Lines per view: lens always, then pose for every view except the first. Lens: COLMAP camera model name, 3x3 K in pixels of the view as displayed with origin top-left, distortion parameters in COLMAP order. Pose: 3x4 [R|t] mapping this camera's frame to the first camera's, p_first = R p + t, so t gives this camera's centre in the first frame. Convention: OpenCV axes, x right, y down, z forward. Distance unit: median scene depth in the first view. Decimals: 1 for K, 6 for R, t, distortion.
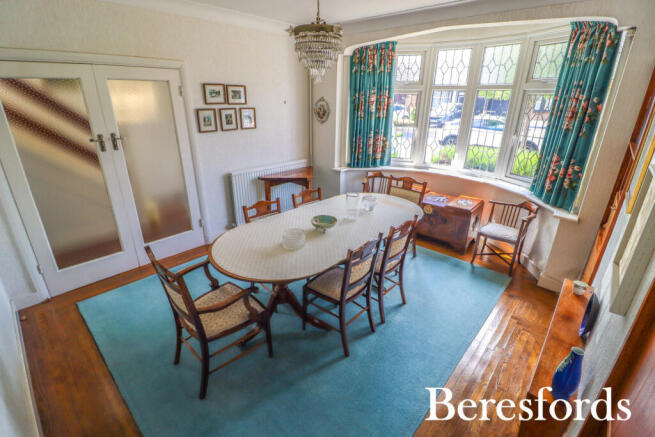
lens RADIAL K [[308.8, 0, 327.0], [0, 308.8, 216.4], [0, 0, 1]] dist [-0.002145, -0.012303]
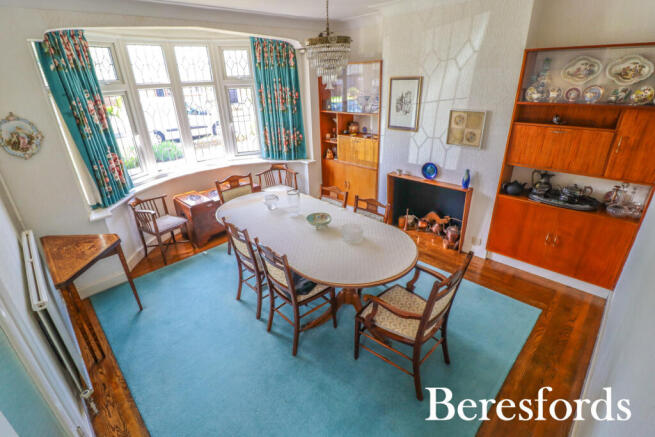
lens RADIAL K [[308.8, 0, 327.0], [0, 308.8, 216.4], [0, 0, 1]] dist [-0.002145, -0.012303]
pose [[0.048977, -0.420611, 0.905918, -0.671063], [0.388021, 0.843778, 0.370782, -0.259191], [-0.920348, 0.333355, 0.204532, 0.524582]]
